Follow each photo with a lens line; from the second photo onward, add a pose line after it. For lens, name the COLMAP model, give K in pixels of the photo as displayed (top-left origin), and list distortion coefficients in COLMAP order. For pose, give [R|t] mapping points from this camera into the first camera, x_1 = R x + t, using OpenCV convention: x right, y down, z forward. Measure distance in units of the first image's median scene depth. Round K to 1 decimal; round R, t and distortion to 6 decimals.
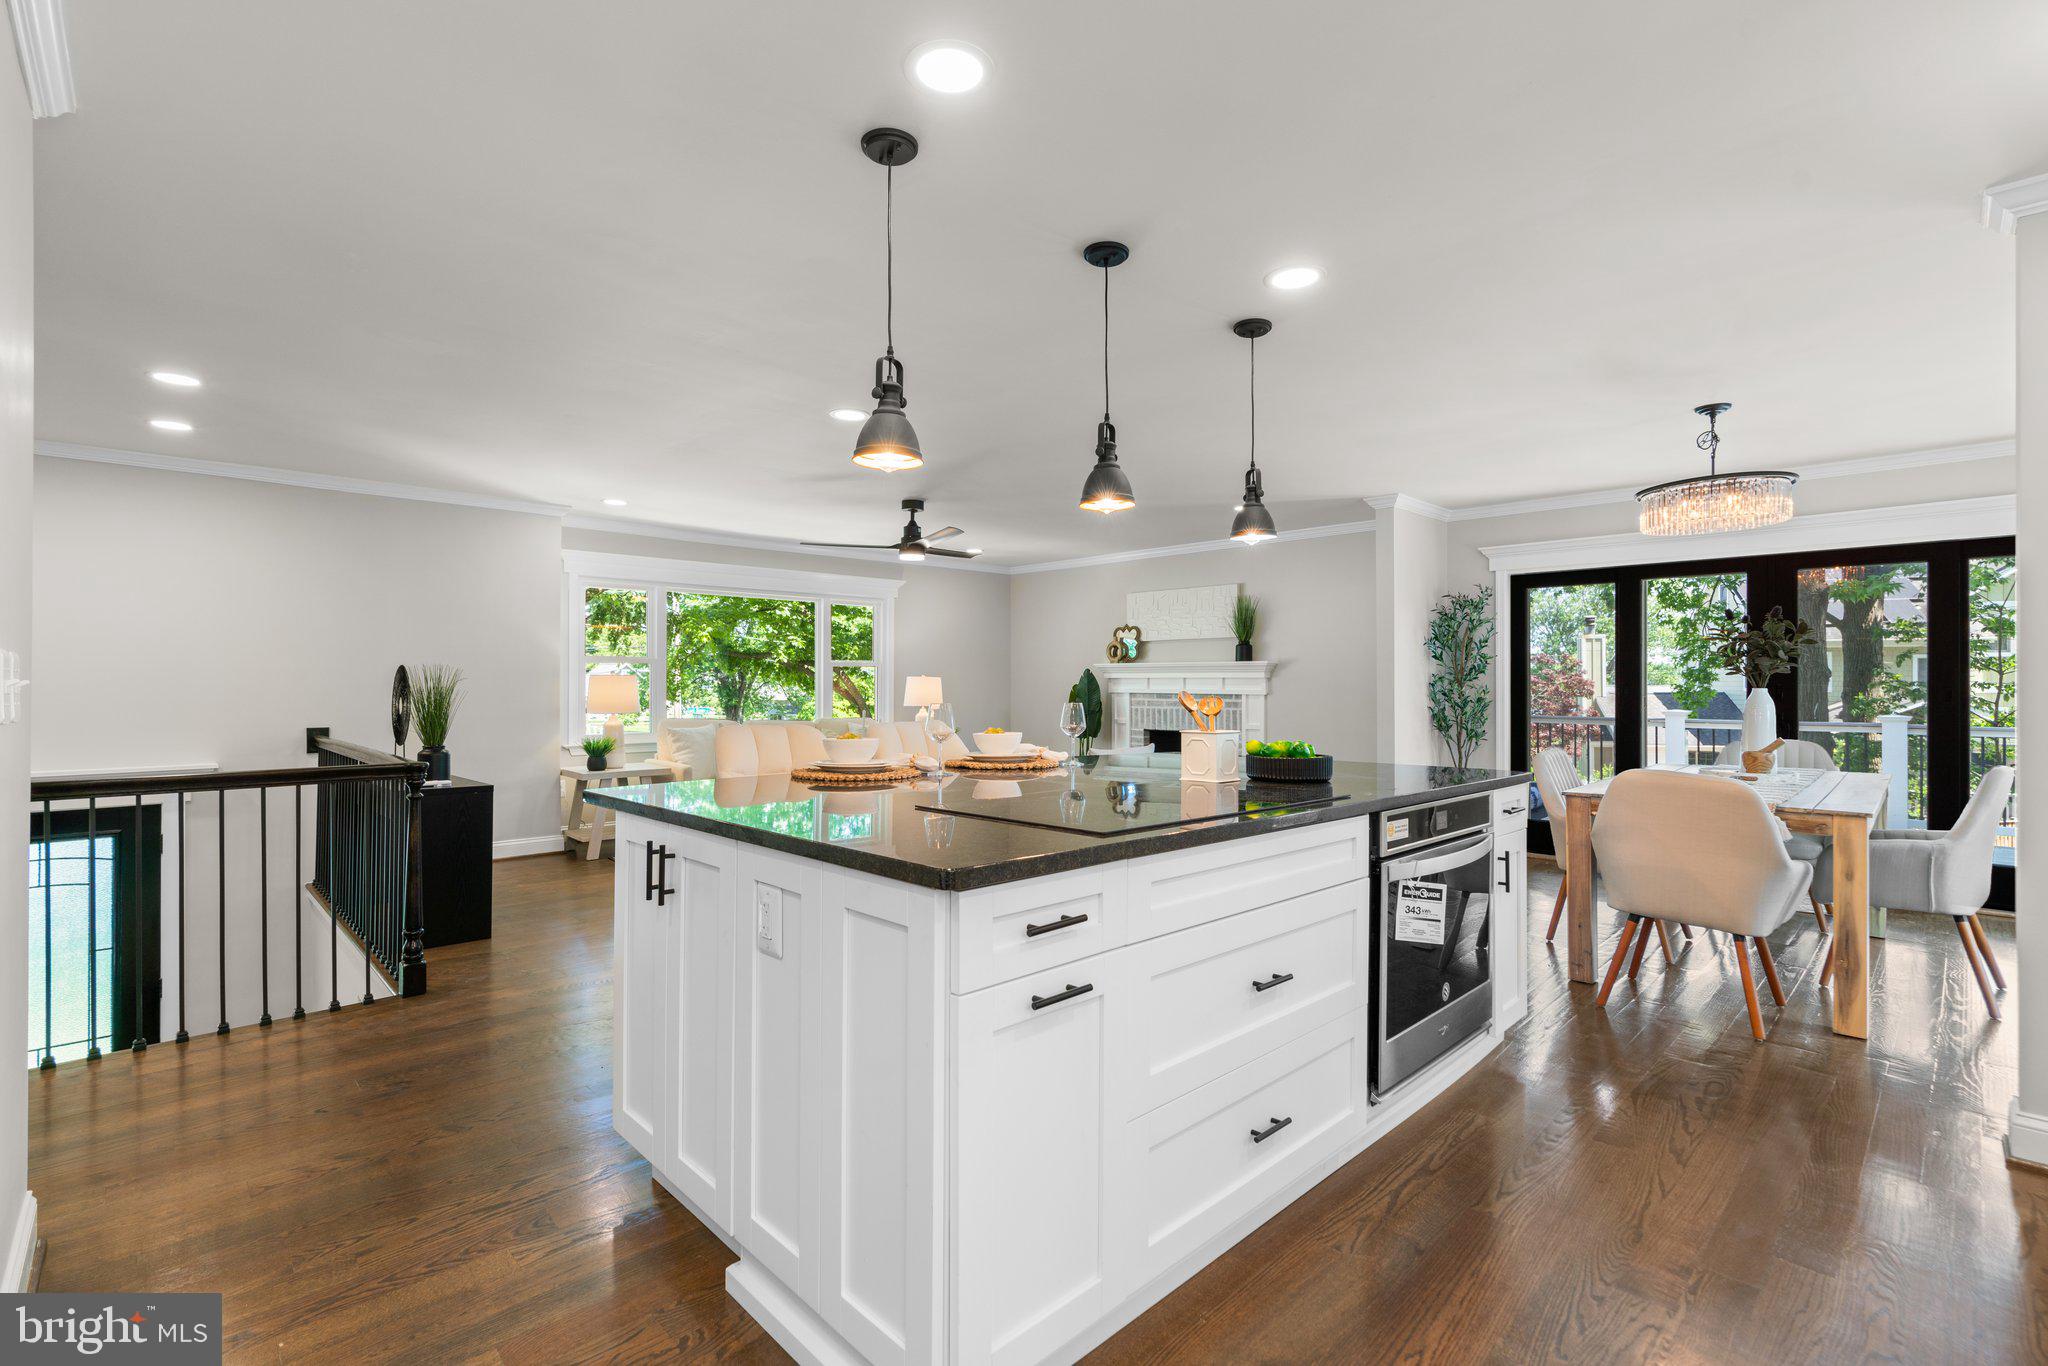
lens RADIAL K [[918.2, 0, 1028.1], [0, 918.2, 675.6], [0, 0, 1]] dist [-0.015278, 0.007329]
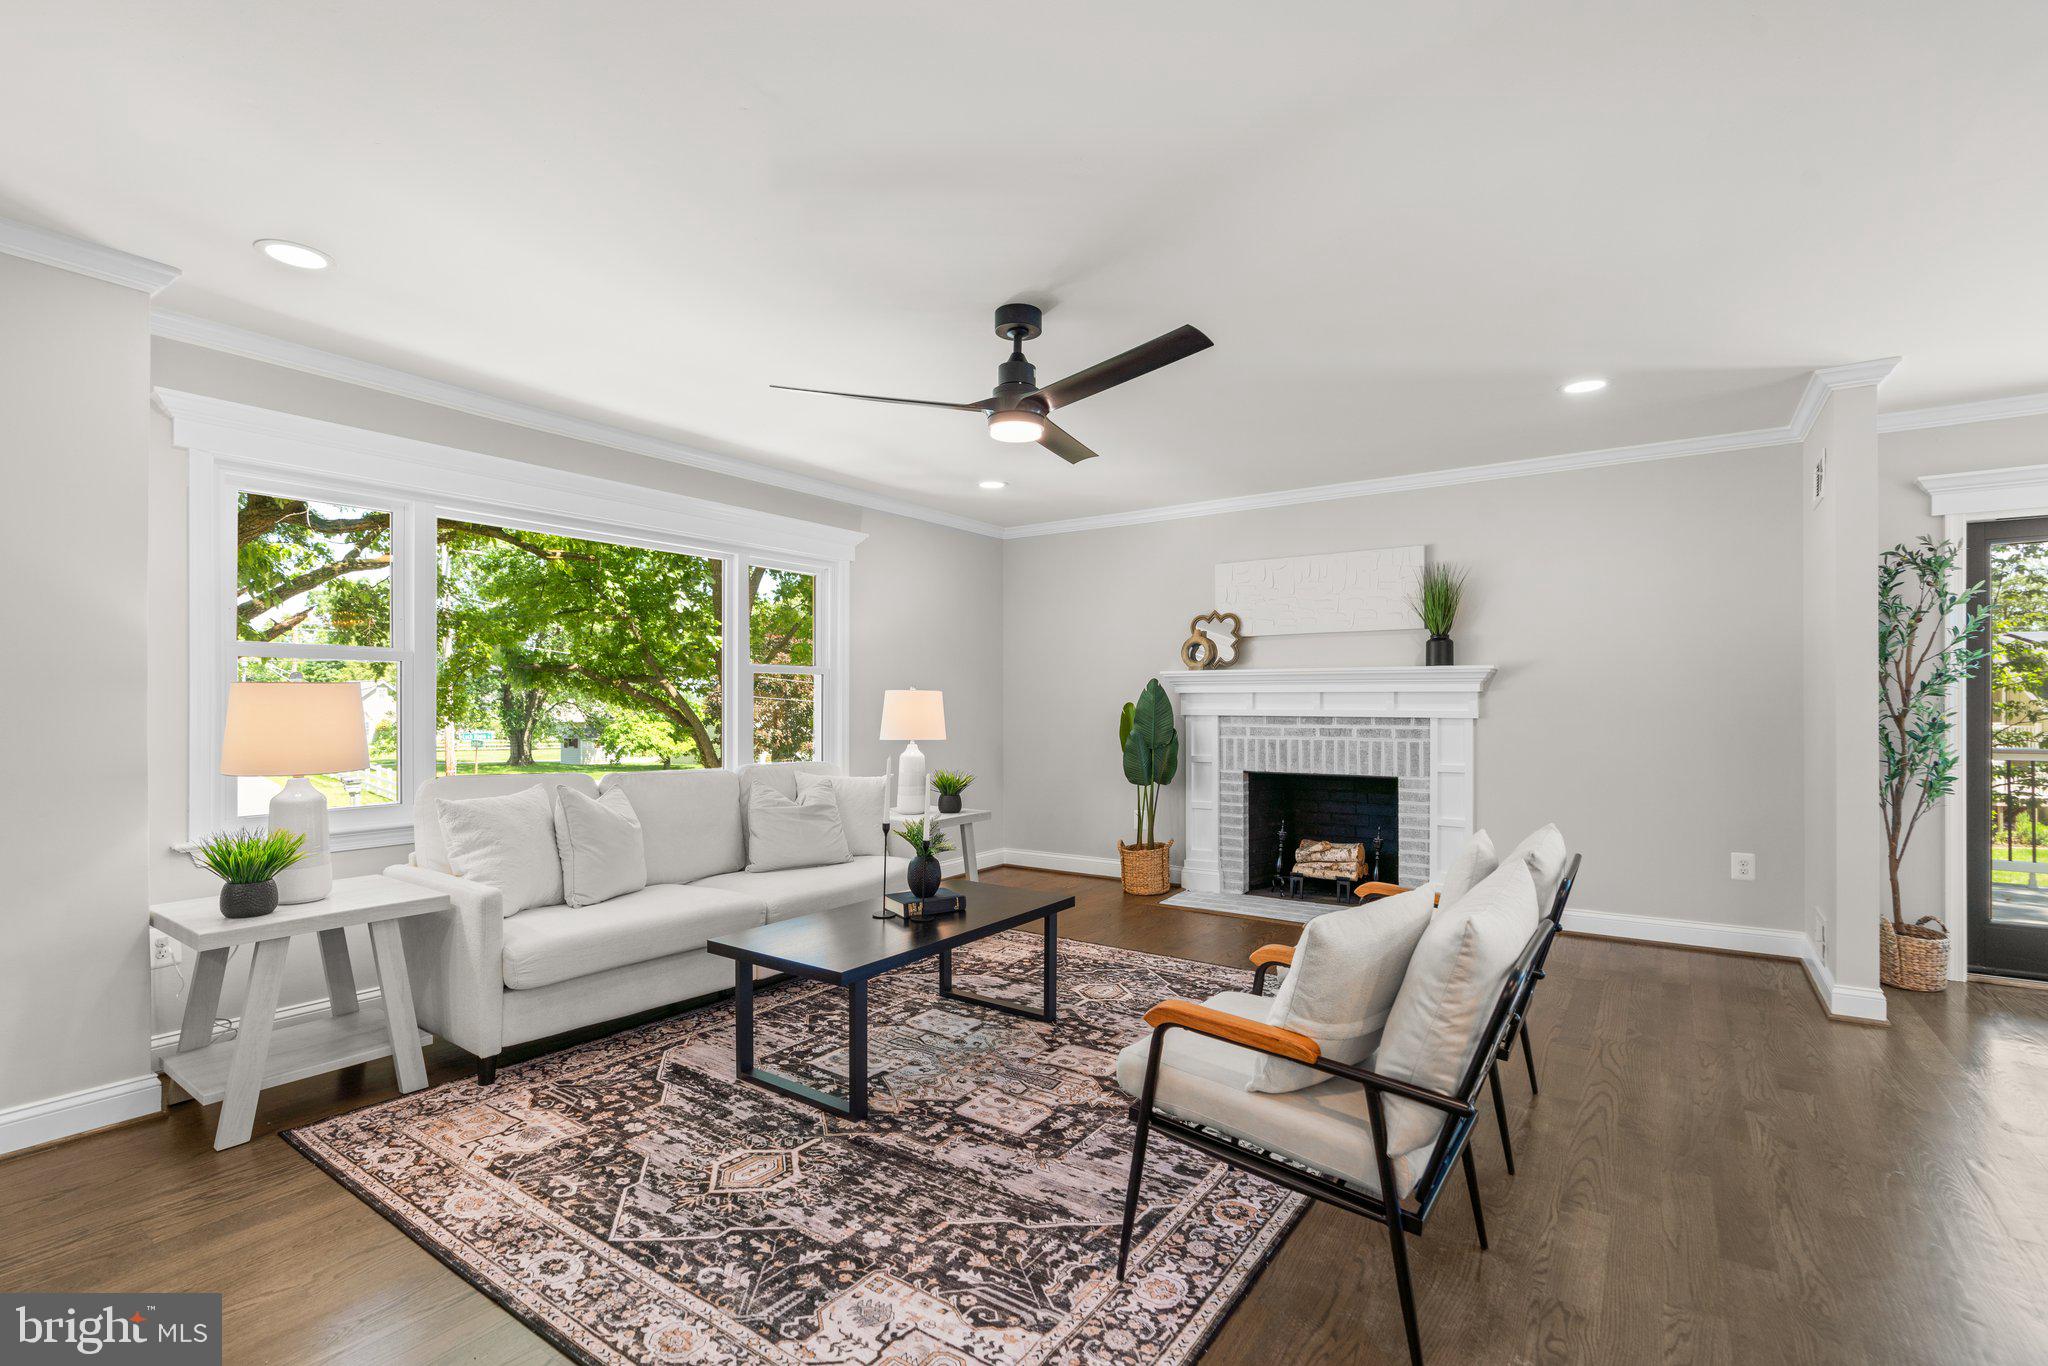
lens RADIAL K [[922.4, 0, 1027.6], [0, 922.4, 698.3], [0, 0, 1]] dist [-0.003356, -0.000099]
pose [[0.980758, -0.000727, 0.195226, -0.171346], [-0.000177, 0.999989, 0.004614, 0.003975], [-0.195227, -0.004560, 0.980747, 0.431595]]
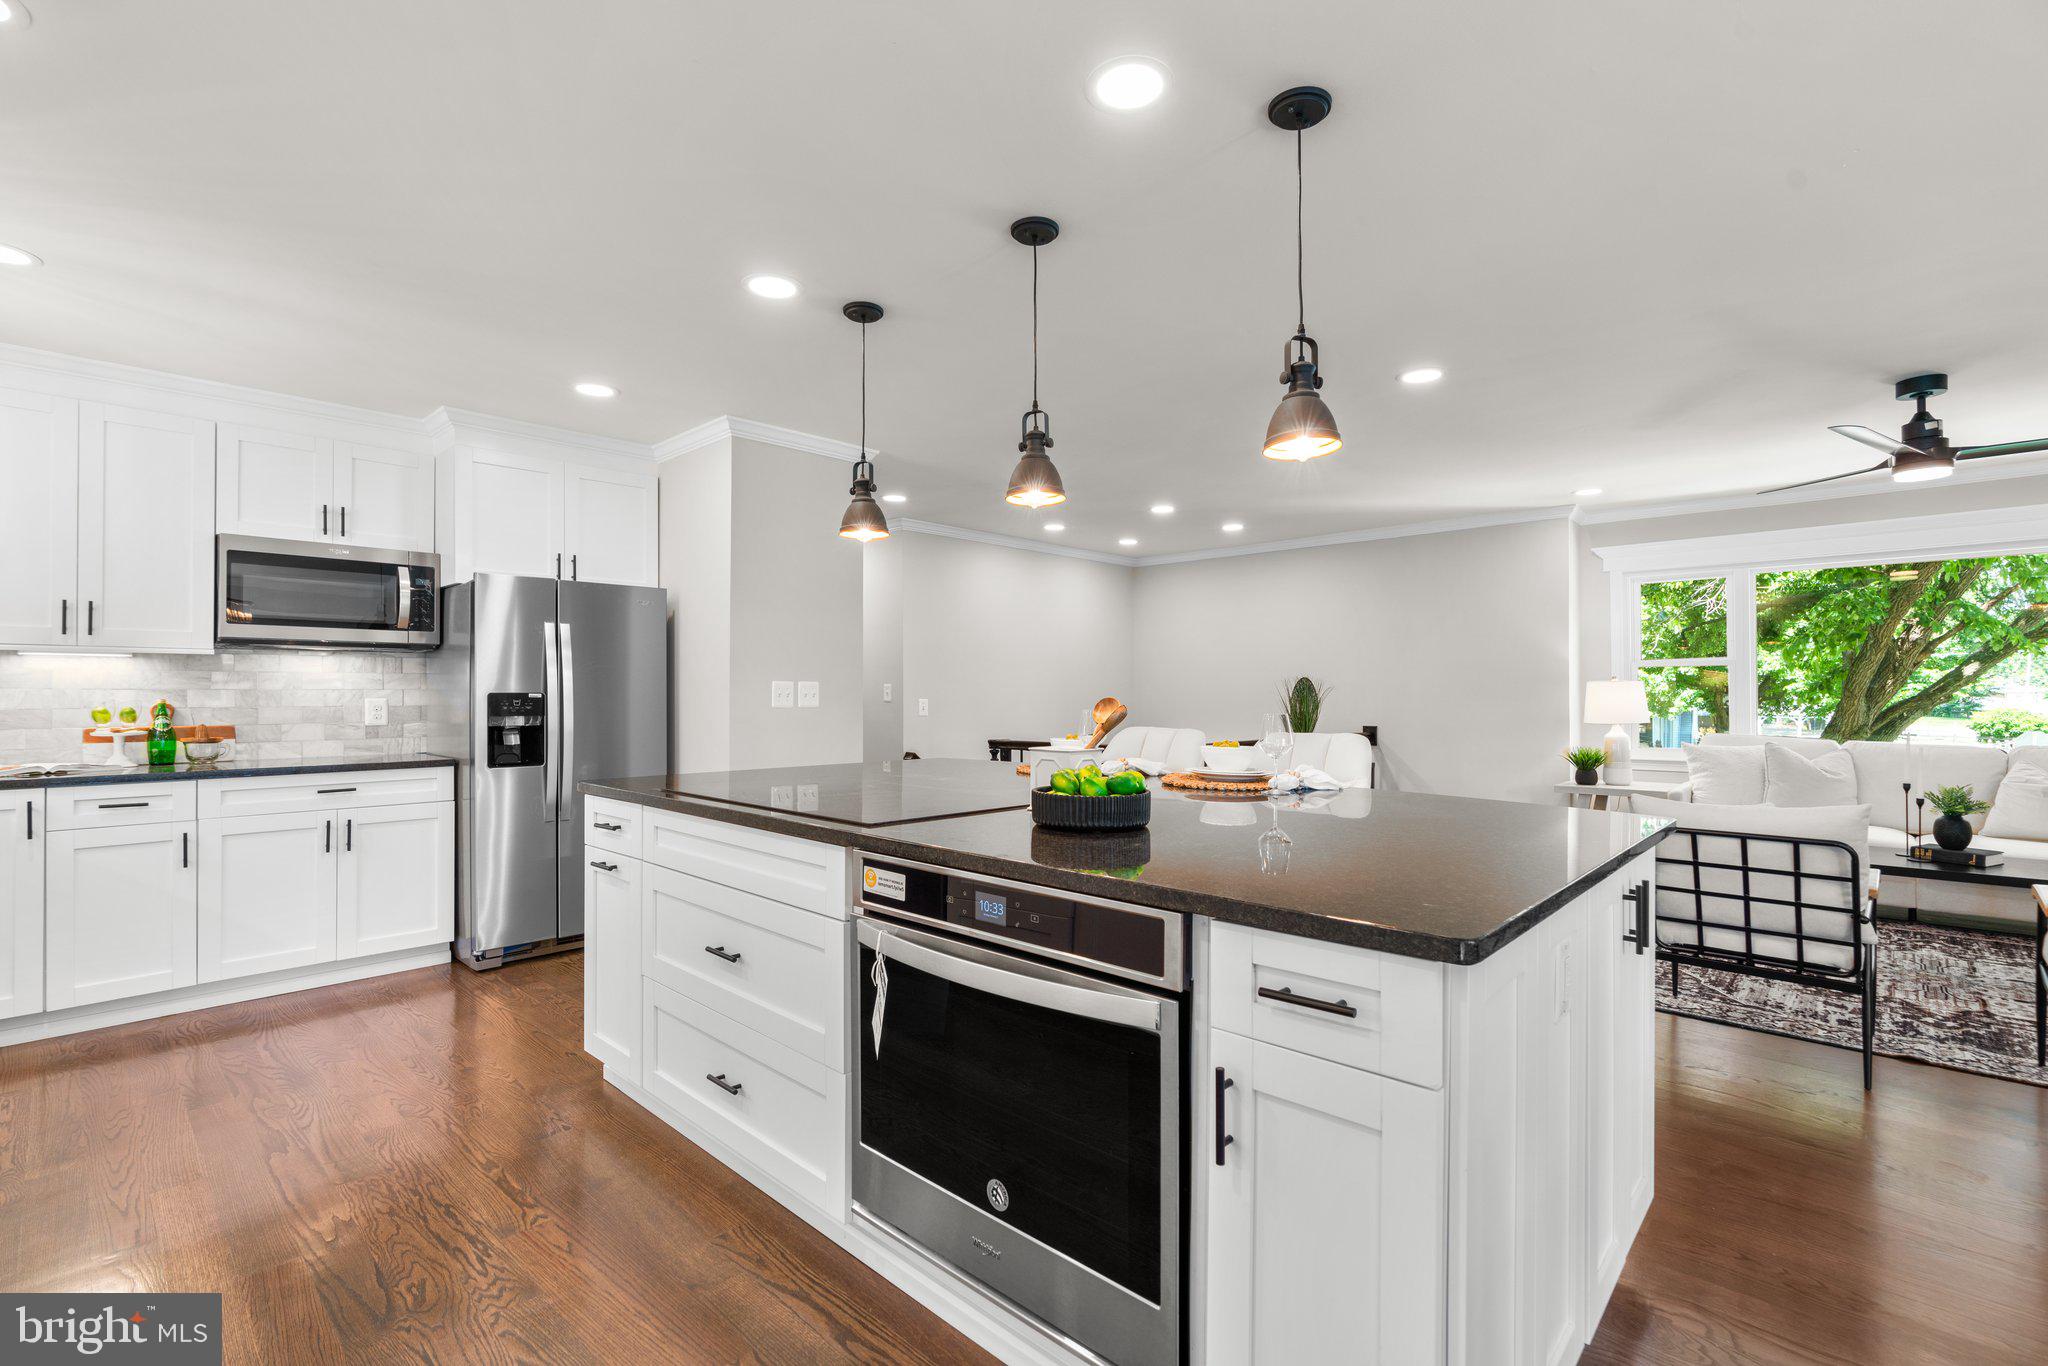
lens RADIAL K [[912.8, 0, 1024.0], [0, 912.8, 683.0], [0, 0, 1]] dist [-0.006467, 0.000557]
pose [[0.047898, -0.010746, -0.998794, 0.341456], [0.010391, 0.999893, -0.010260, 0.003461], [0.998798, -0.009887, 0.048005, 0.318605]]
